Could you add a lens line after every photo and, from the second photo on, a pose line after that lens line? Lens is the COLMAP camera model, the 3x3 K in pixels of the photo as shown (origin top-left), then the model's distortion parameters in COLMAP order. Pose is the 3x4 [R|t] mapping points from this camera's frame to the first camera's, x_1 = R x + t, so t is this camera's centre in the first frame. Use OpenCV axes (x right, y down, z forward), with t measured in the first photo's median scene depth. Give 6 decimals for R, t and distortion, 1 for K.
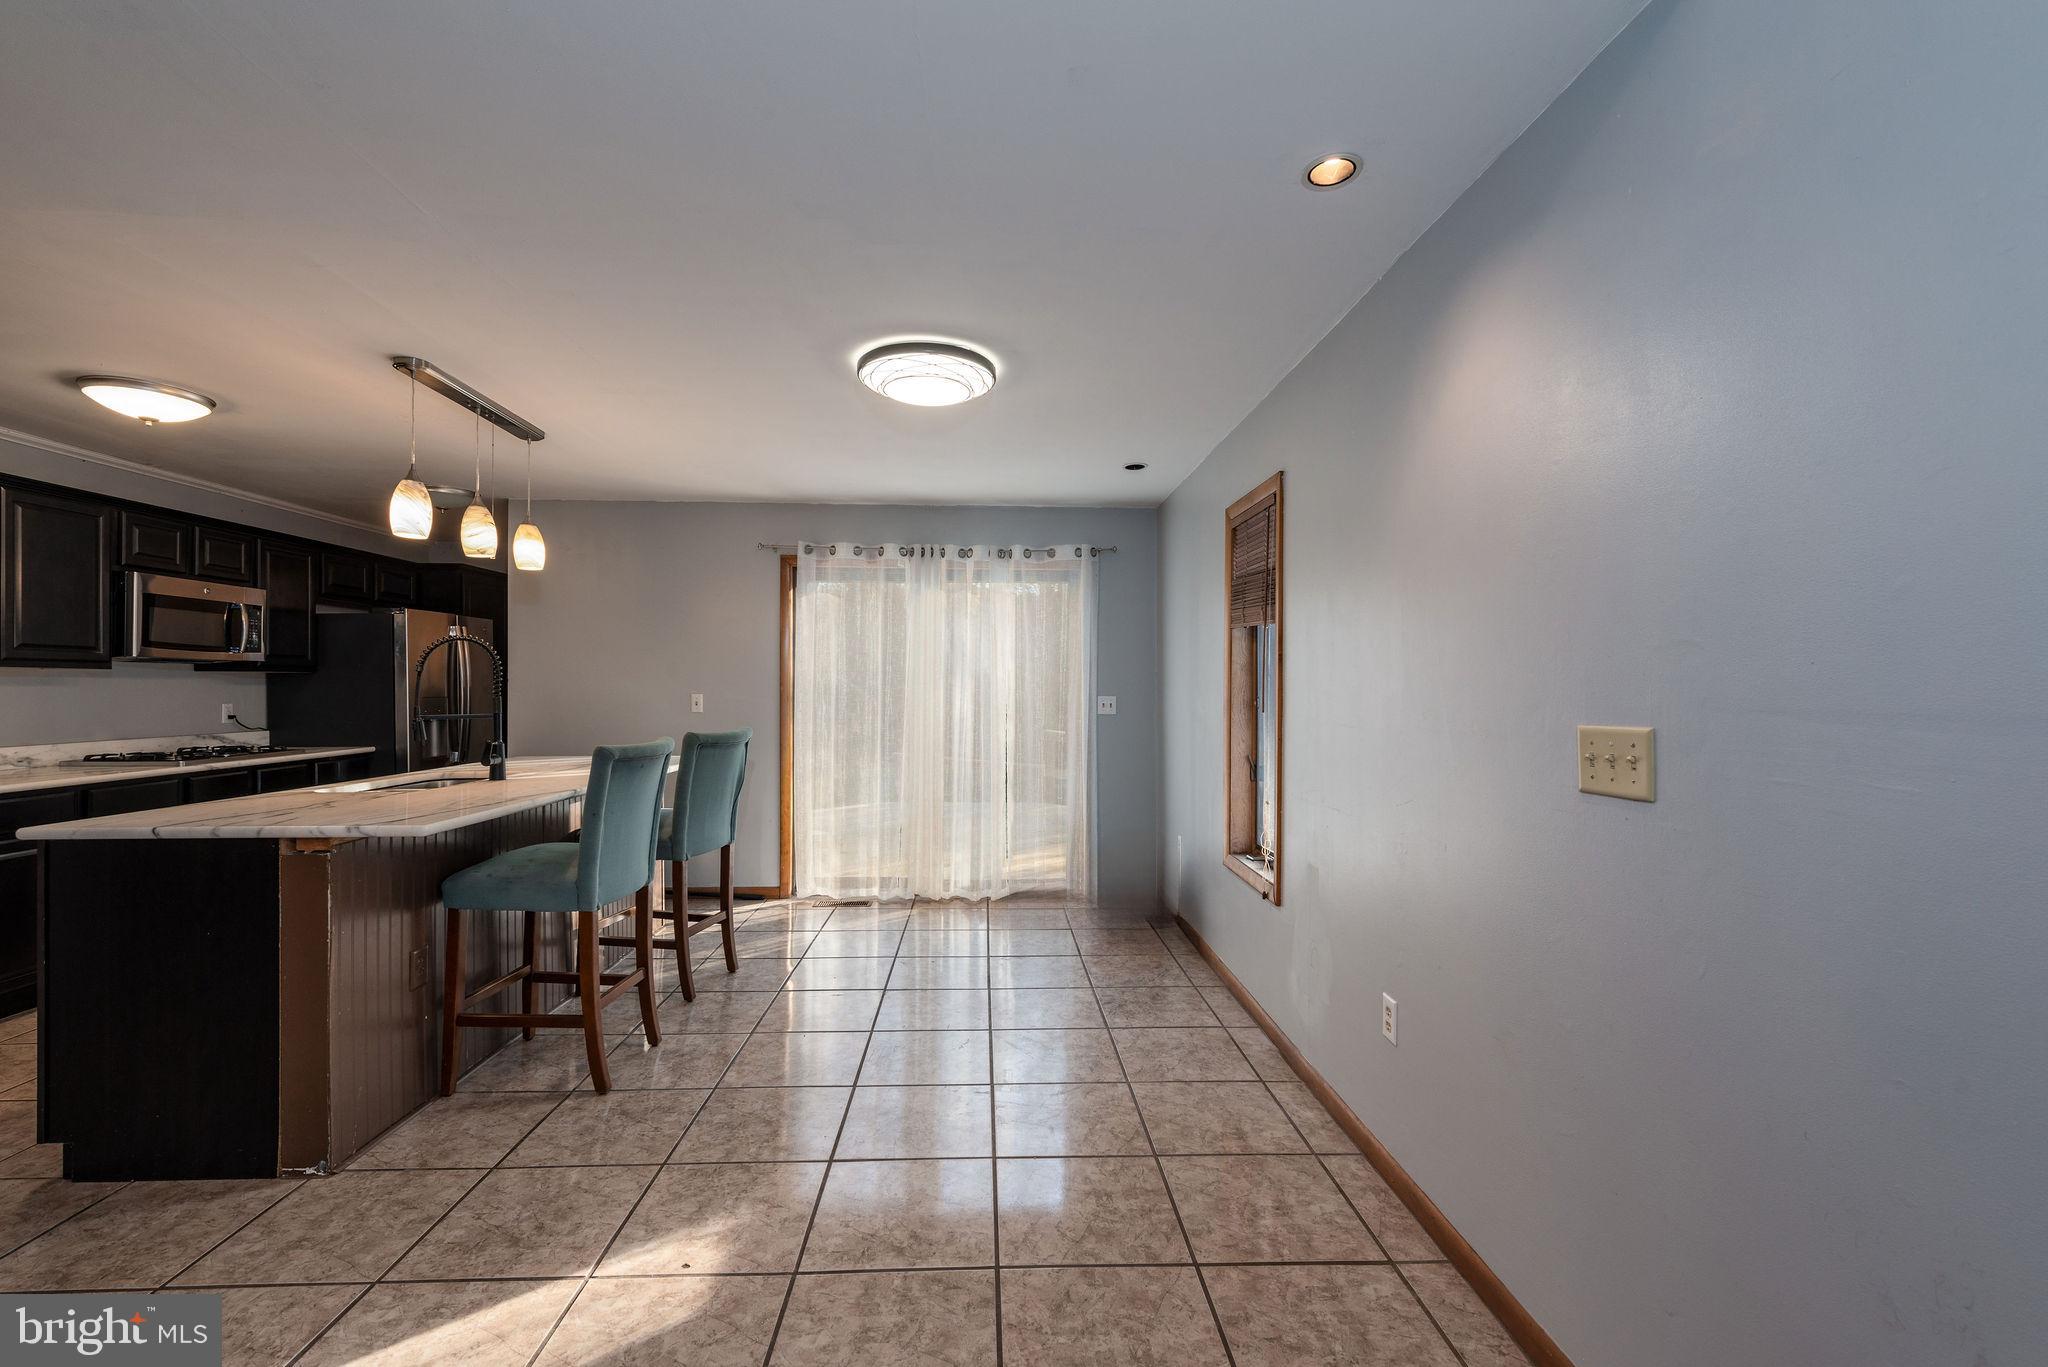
lens RADIAL K [[875.9, 0, 1033.0], [0, 875.9, 695.0], [0, 0, 1]] dist [0.012943, -0.001950]
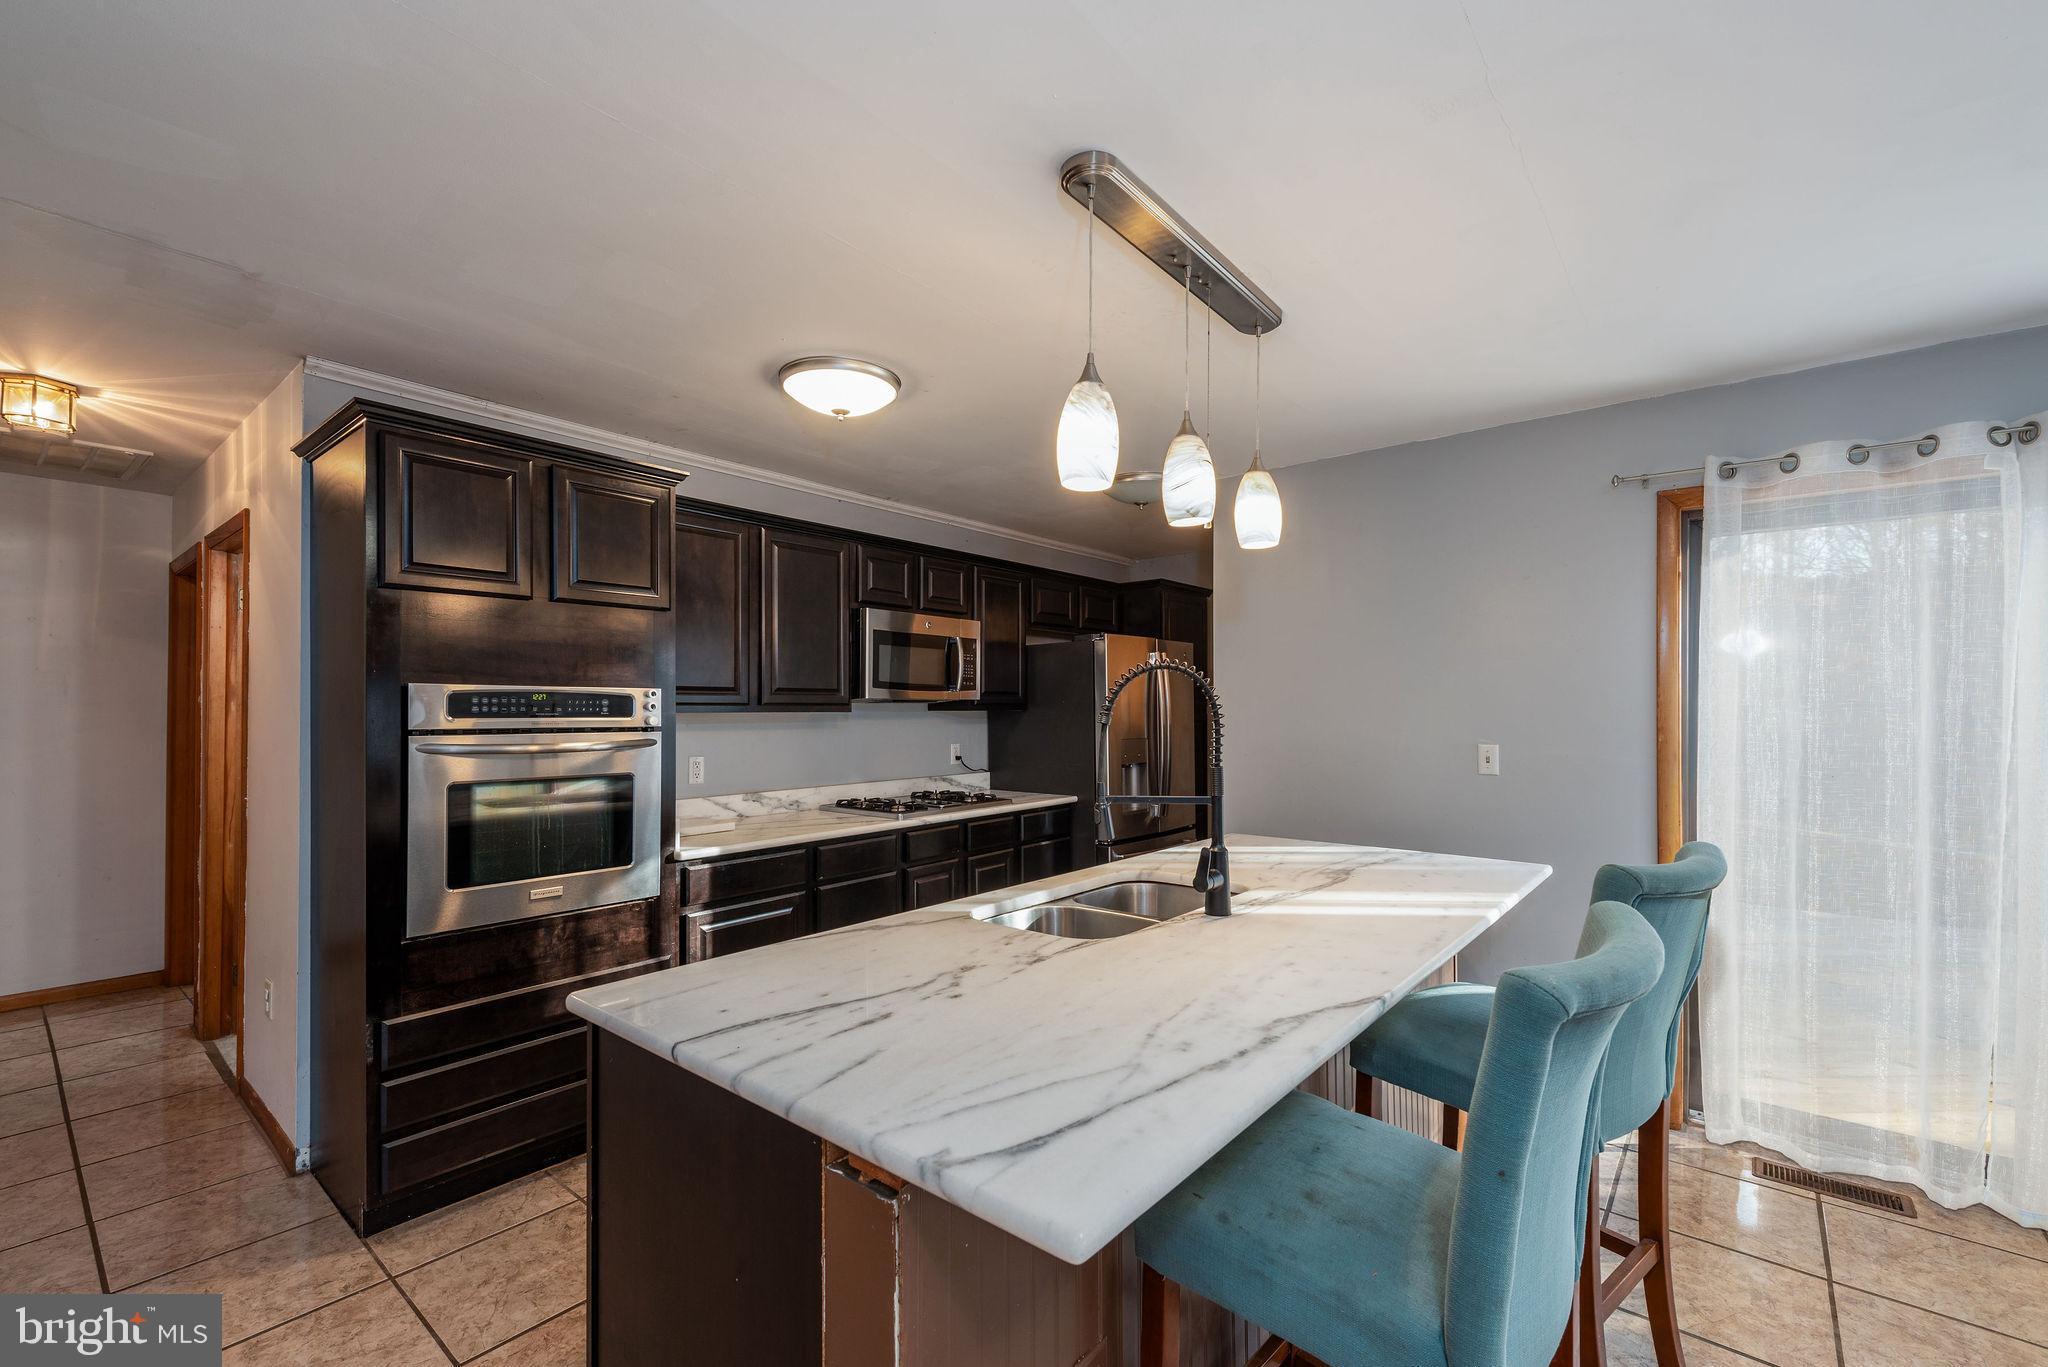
lens RADIAL K [[875.9, 0, 1012.9], [0, 875.9, 698.7], [0, 0, 1]] dist [0.012943, -0.001950]
pose [[0.737103, -0.011715, -0.675679, -0.239805], [-0.002236, 0.999802, -0.019774, -0.021920], [0.675777, 0.016086, 0.736931, 0.366315]]
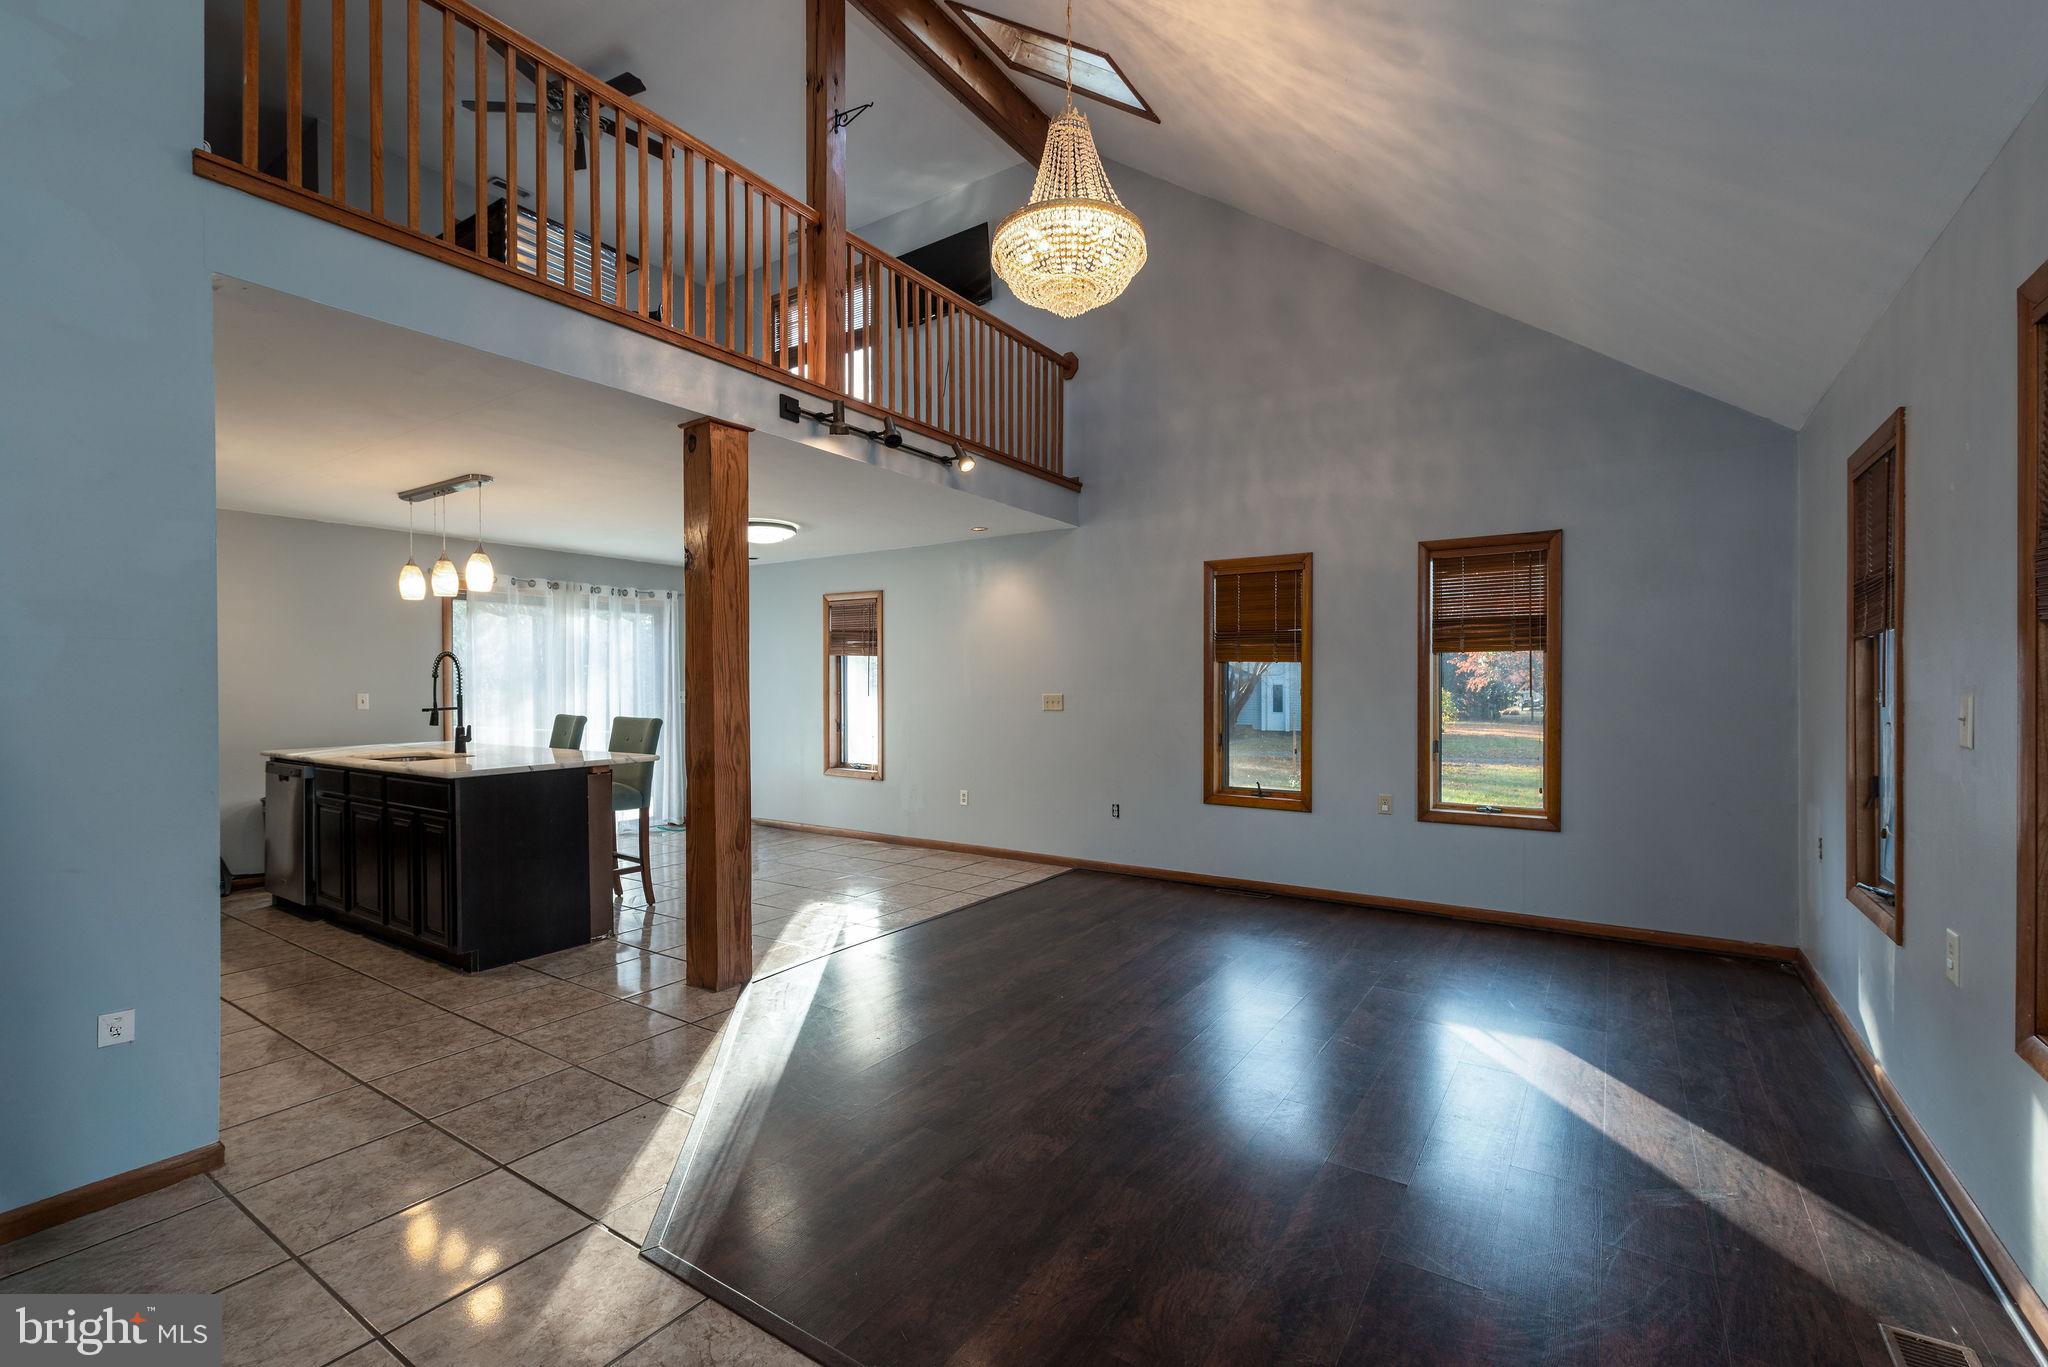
lens RADIAL K [[875.9, 0, 1027.7], [0, 875.9, 688.7], [0, 0, 1]] dist [0.012943, -0.001950]
pose [[0.595909, -0.010390, 0.802985, -0.890286], [0.011163, 0.999927, 0.004654, -0.002949], [-0.802975, 0.006190, 0.595981, -0.442130]]
